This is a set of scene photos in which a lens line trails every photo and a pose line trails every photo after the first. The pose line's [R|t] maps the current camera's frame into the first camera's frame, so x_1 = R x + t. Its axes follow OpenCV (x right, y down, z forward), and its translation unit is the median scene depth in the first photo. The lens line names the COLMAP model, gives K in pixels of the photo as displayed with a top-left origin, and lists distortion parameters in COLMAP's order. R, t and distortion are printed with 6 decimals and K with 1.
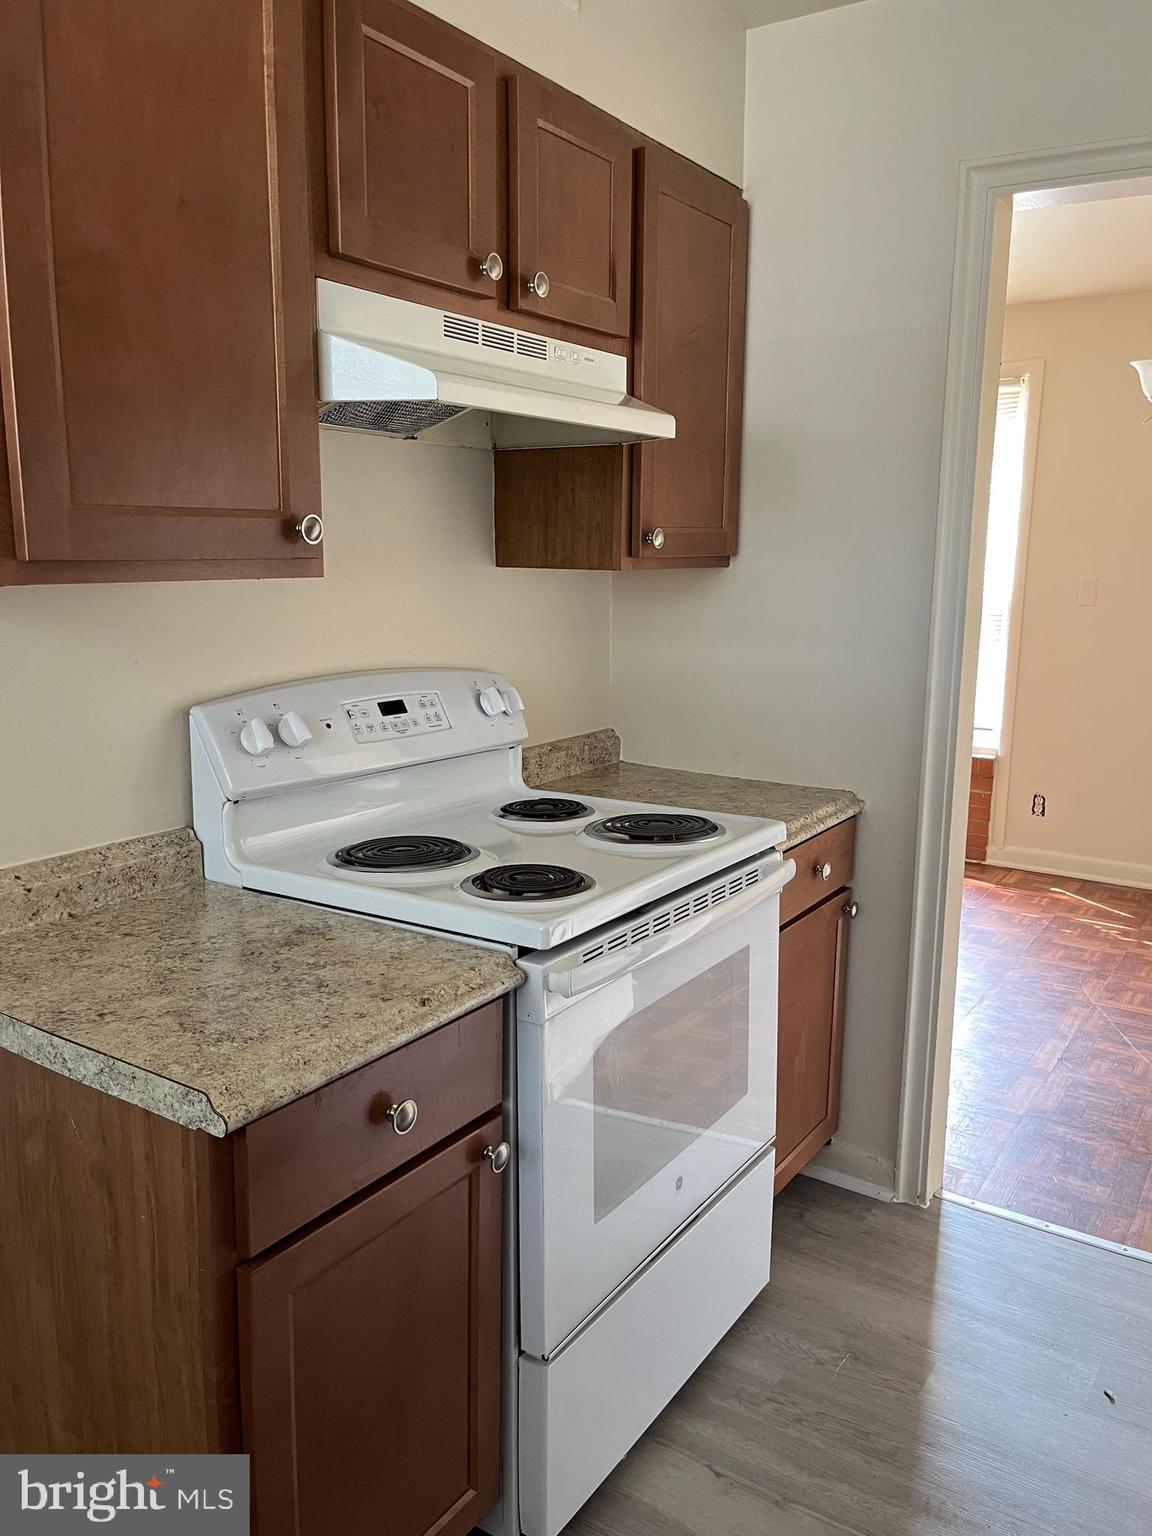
lens RADIAL K [[1177.2, 0, 576.9], [0, 1177.2, 769.5], [0, 0, 1]] dist [0.022008, -0.031228]
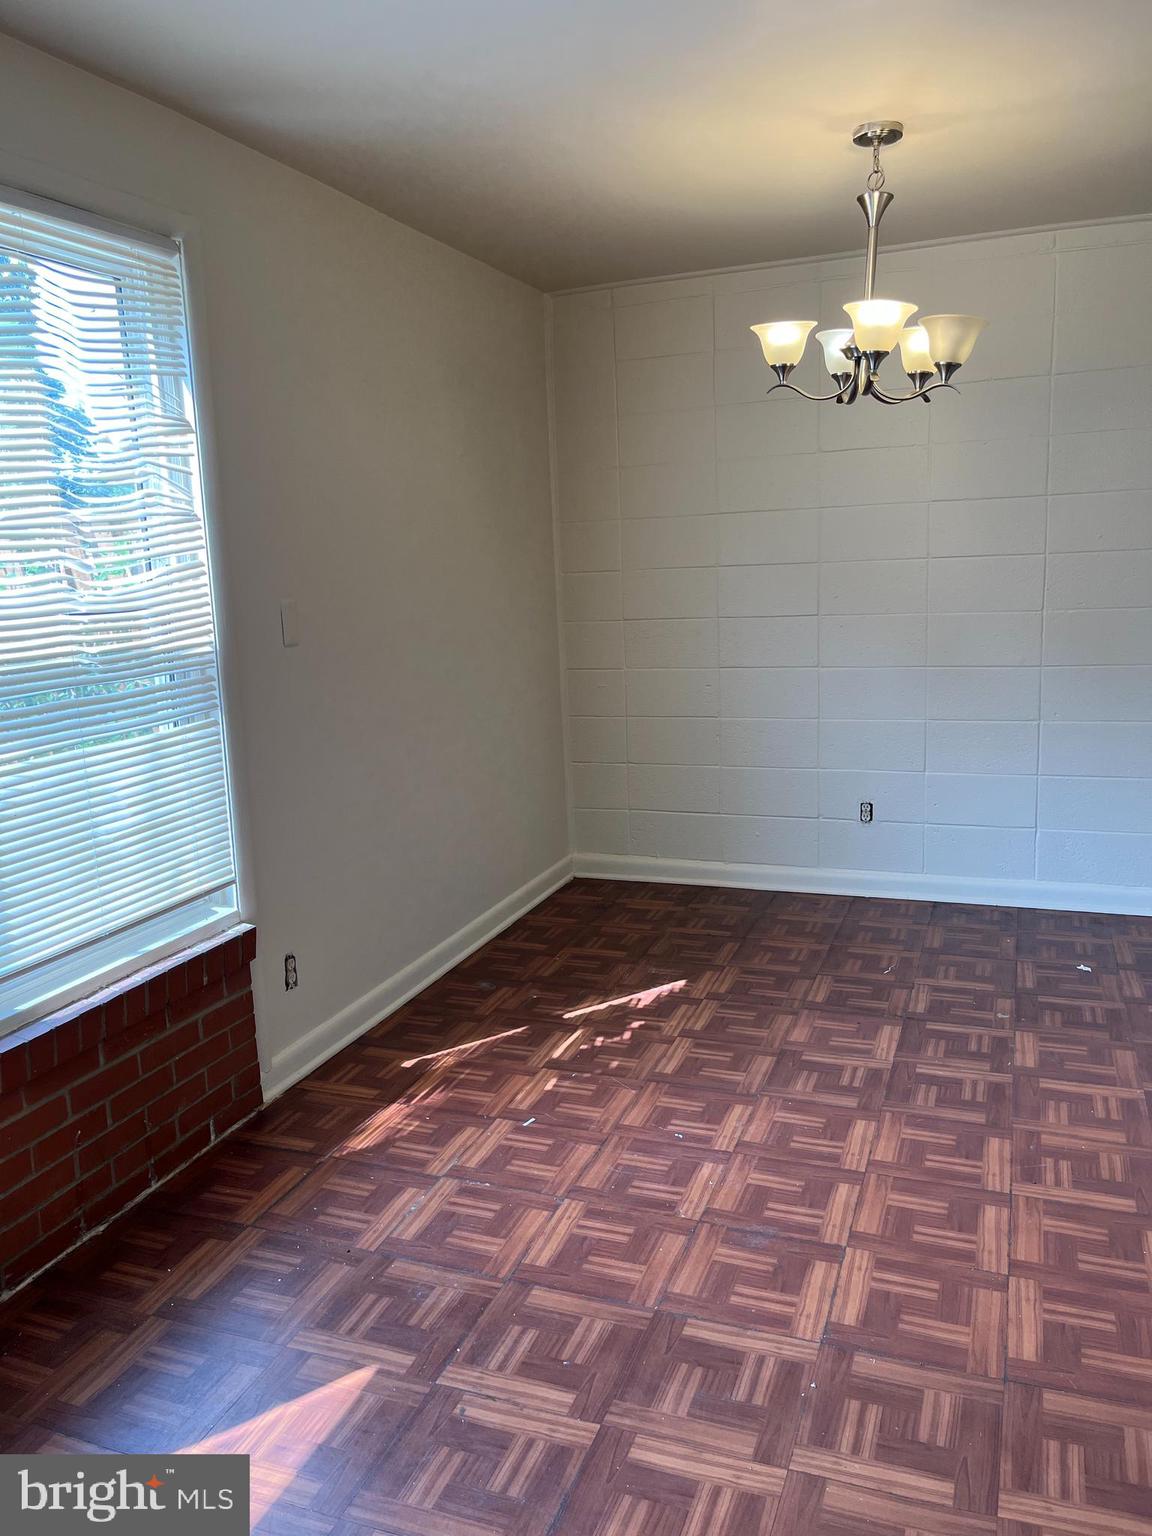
lens RADIAL K [[1177.2, 0, 578.0], [0, 1177.2, 768.2], [0, 0, 1]] dist [0.022008, -0.031228]
pose [[-0.224742, -0.176580, 0.958285, -0.236180], [0.214612, 0.950324, 0.225445, -0.196140], [-0.950491, 0.256327, -0.175682, 1.035005]]
